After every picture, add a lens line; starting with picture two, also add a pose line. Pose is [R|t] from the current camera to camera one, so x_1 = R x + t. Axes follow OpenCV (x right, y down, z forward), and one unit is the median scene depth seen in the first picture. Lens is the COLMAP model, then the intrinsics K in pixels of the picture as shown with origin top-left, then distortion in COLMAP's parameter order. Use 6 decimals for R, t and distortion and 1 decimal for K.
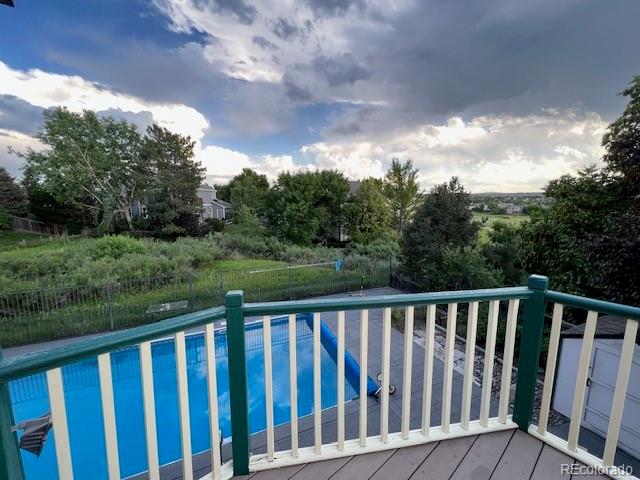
lens RADIAL K [[266.4, 0, 311.7], [0, 266.4, 240.3], [0, 0, 1]] dist [0.010207, -0.001243]
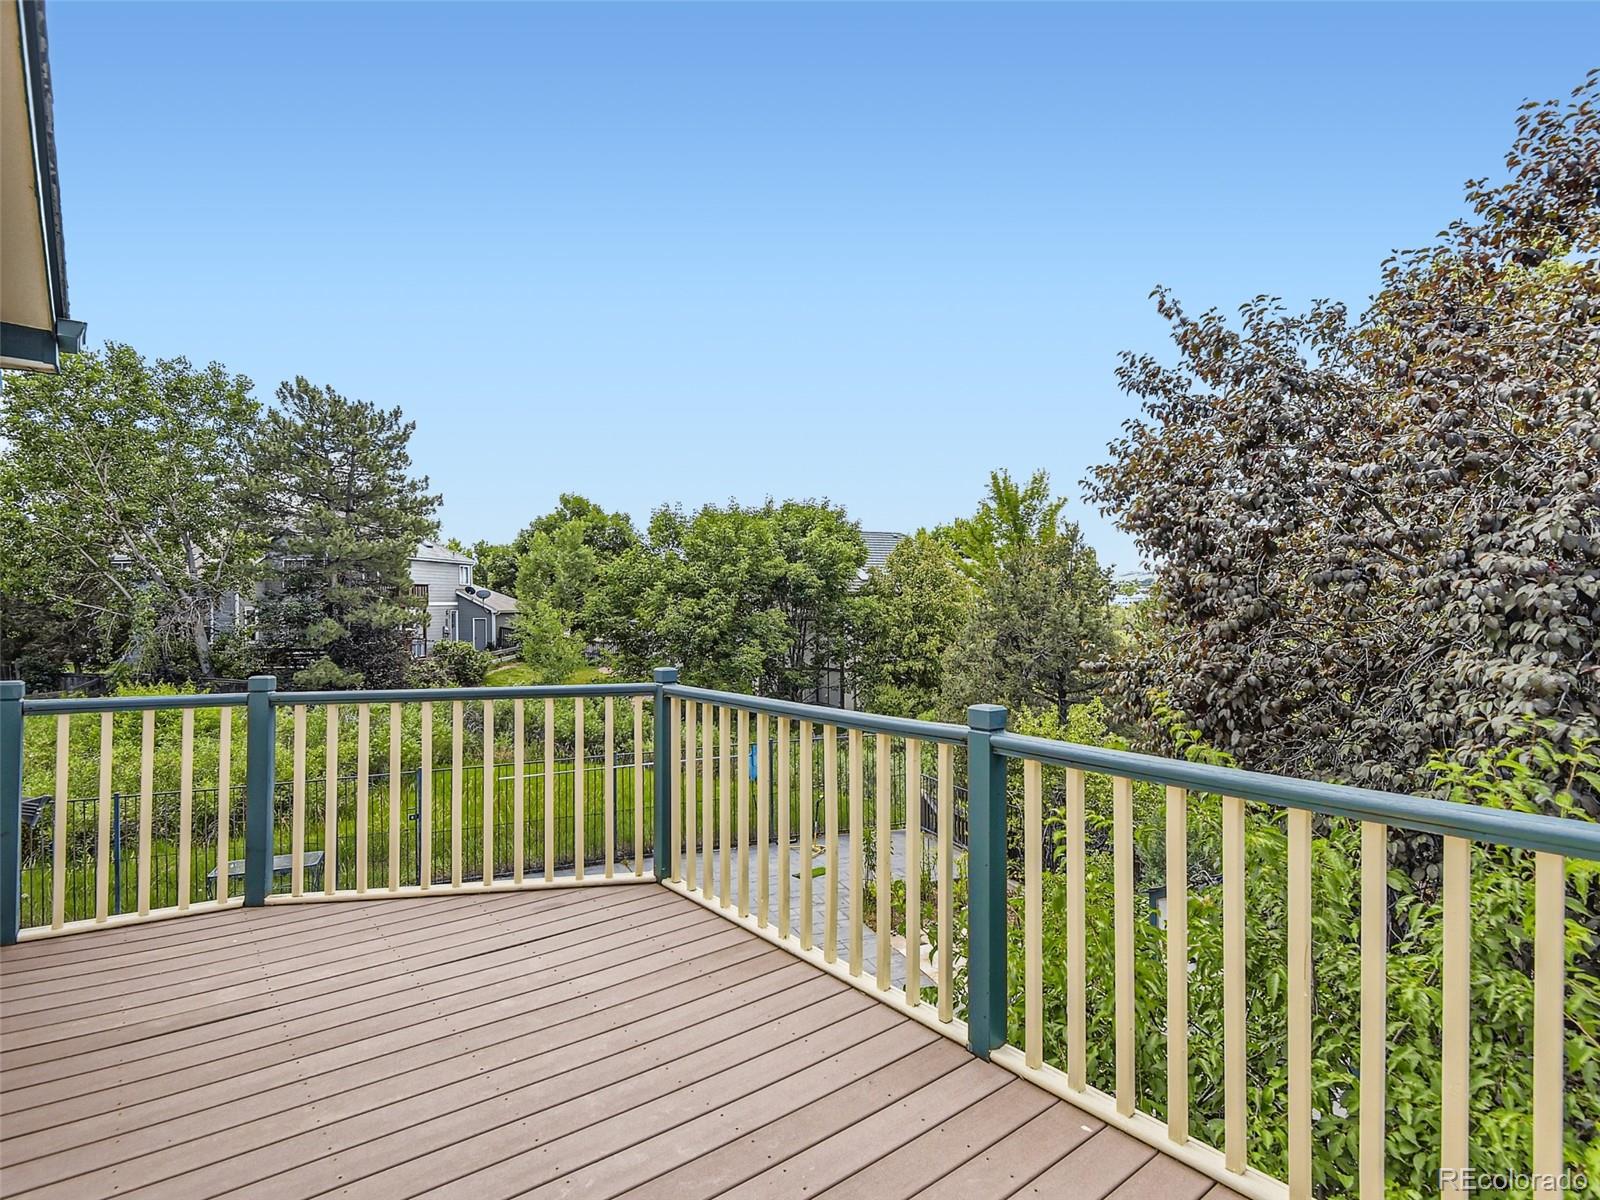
lens RADIAL K [[937.9, 0, 852.9], [0, 937.9, 604.6], [0, 0, 1]] dist [0.002372, -0.002848]
pose [[0.999991, -0.000743, -0.004154, 0.141503], [0.000164, 0.990464, -0.137774, 0.033509], [0.004216, 0.137772, 0.990455, -0.176382]]
